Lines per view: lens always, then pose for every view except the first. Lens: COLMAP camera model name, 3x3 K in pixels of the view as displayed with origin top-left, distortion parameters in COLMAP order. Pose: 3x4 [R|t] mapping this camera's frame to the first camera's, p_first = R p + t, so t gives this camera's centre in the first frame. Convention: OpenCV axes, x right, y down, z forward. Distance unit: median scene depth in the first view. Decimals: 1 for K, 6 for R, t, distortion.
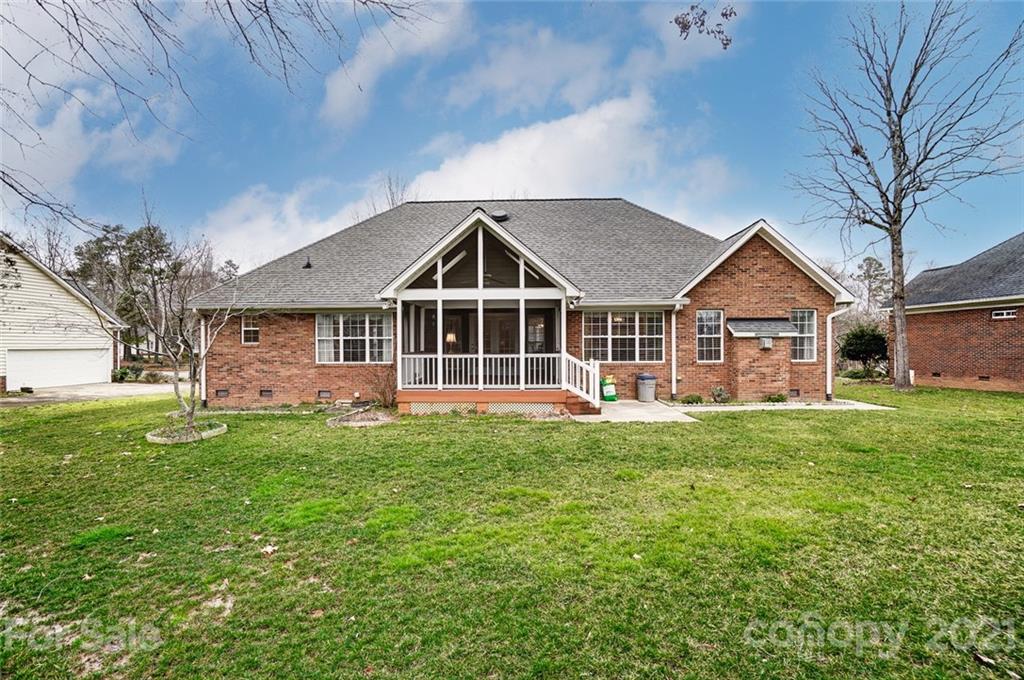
lens RADIAL K [[465.2, 0, 510.2], [0, 465.2, 345.9], [0, 0, 1]] dist [-0.044665, 0.014235]
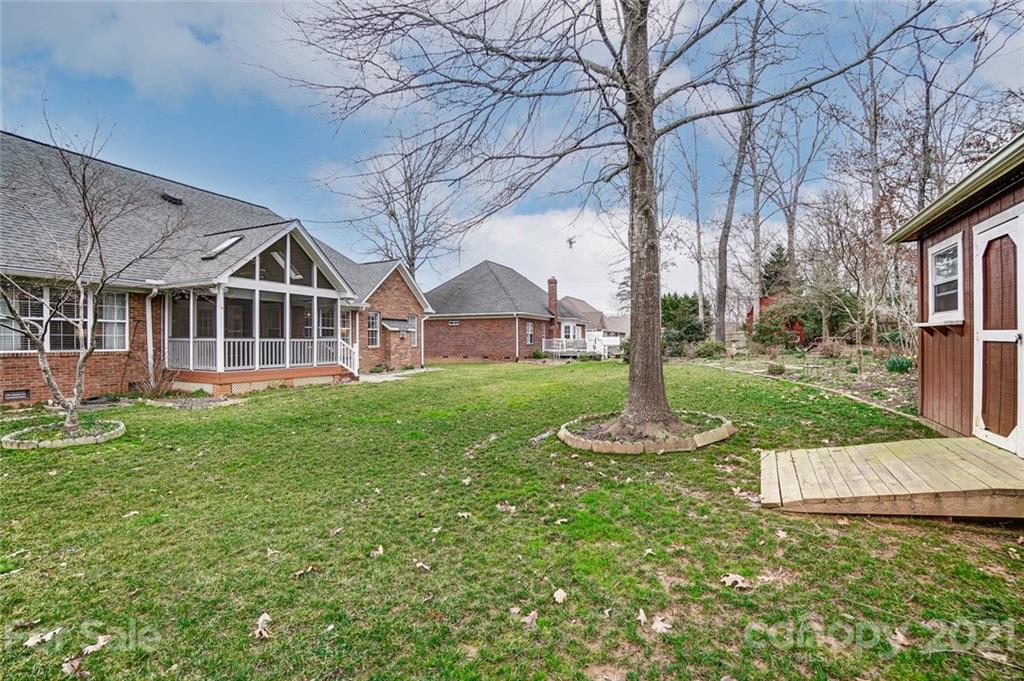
lens RADIAL K [[465.2, 0, 521.0], [0, 465.2, 342.7], [0, 0, 1]] dist [-0.044665, 0.014235]
pose [[0.372053, 0.001568, 0.928210, -0.797481], [0.006269, 0.999972, -0.004202, 0.031717], [-0.928190, 0.007382, 0.372033, -0.005369]]
